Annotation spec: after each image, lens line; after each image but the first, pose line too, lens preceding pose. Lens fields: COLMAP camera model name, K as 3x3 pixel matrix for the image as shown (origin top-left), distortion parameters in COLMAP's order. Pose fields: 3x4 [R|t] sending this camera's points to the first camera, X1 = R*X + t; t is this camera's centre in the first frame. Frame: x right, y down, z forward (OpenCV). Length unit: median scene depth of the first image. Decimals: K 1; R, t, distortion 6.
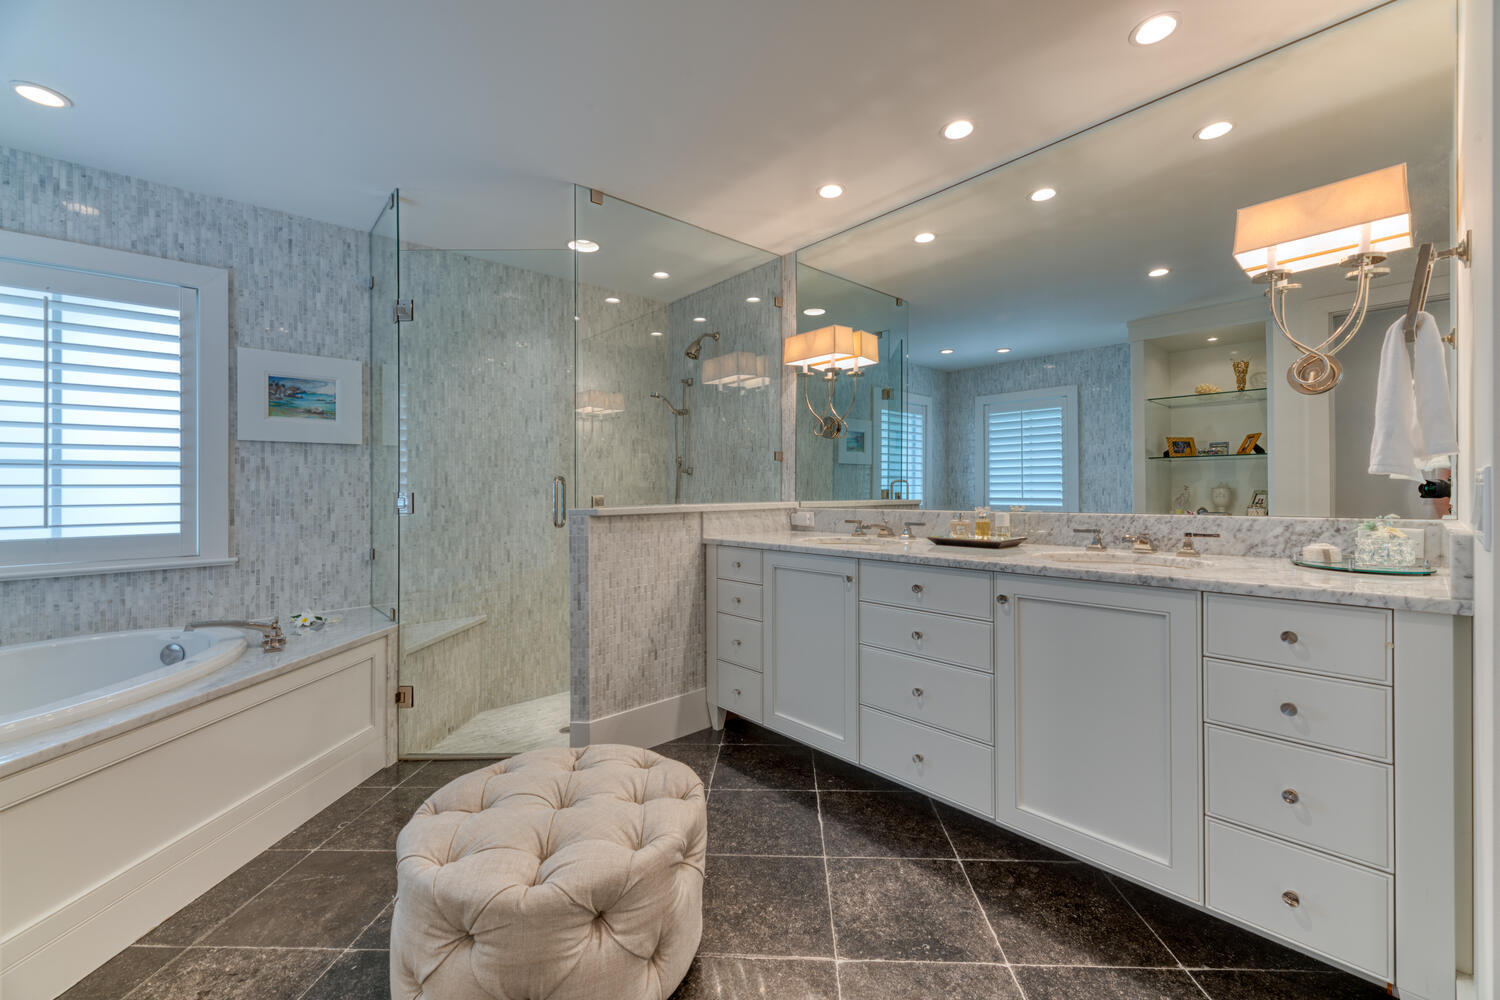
lens RADIAL K [[595.5, 0, 747.0], [0, 595.5, 493.1], [0, 0, 1]] dist [0.009570, -0.002027]
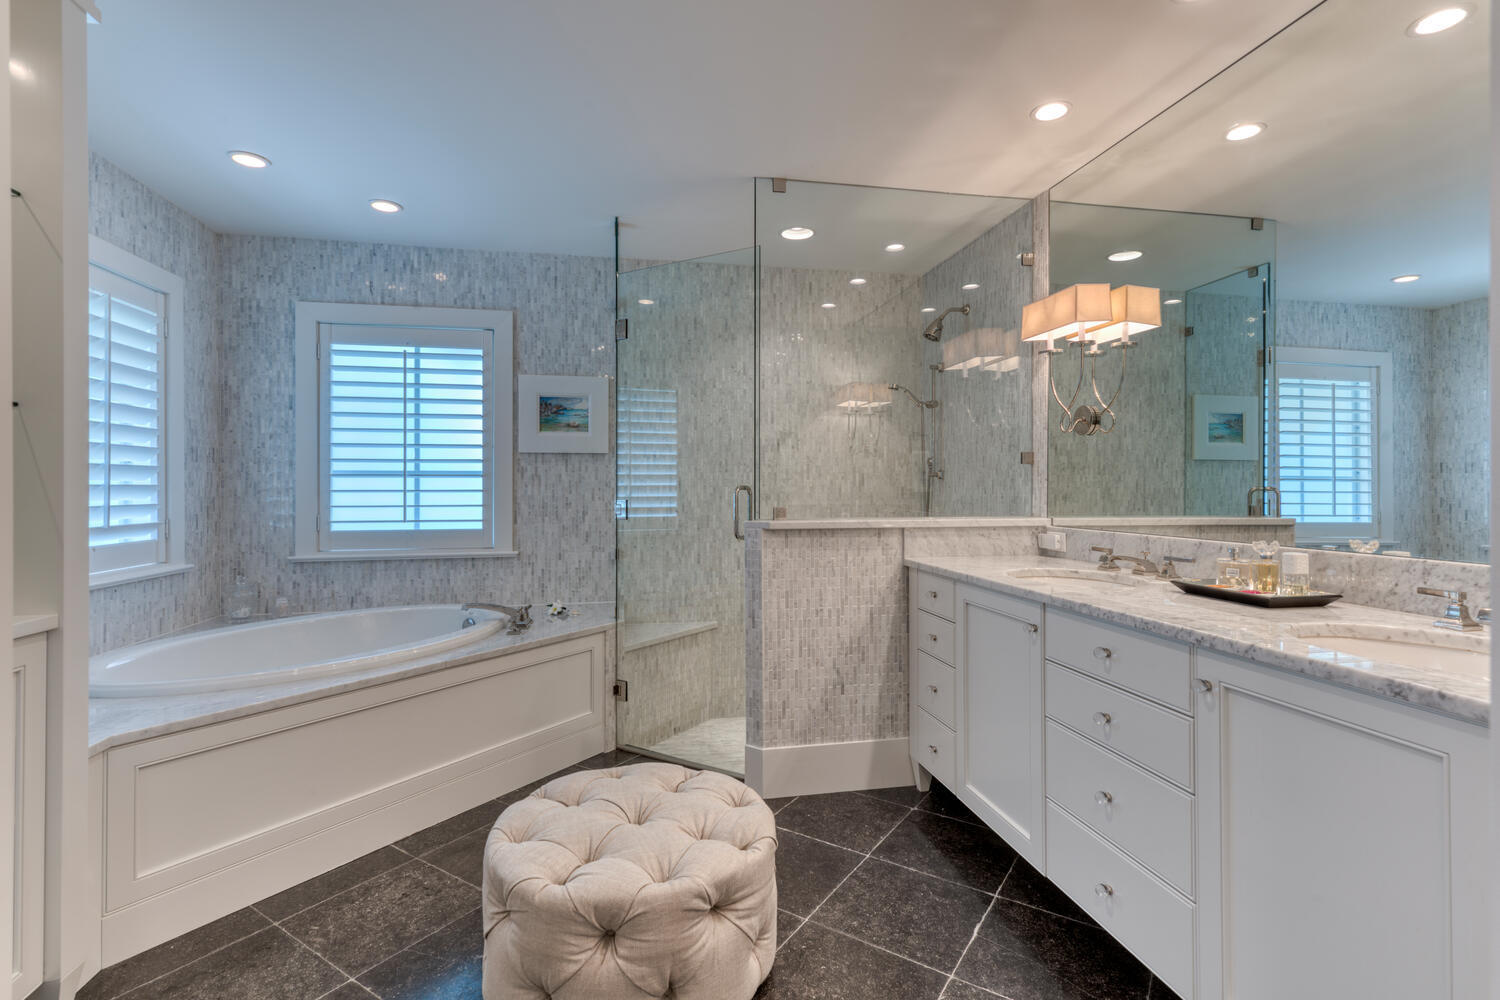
lens RADIAL K [[695.9, 0, 752.8], [0, 695.9, 489.0], [0, 0, 1]] dist [0.011813, -0.001861]
pose [[0.860885, 0.011007, -0.508681, 0.247771], [-0.010771, 0.999936, 0.003408, -0.025206], [0.508686, 0.002545, 0.860948, 0.043512]]
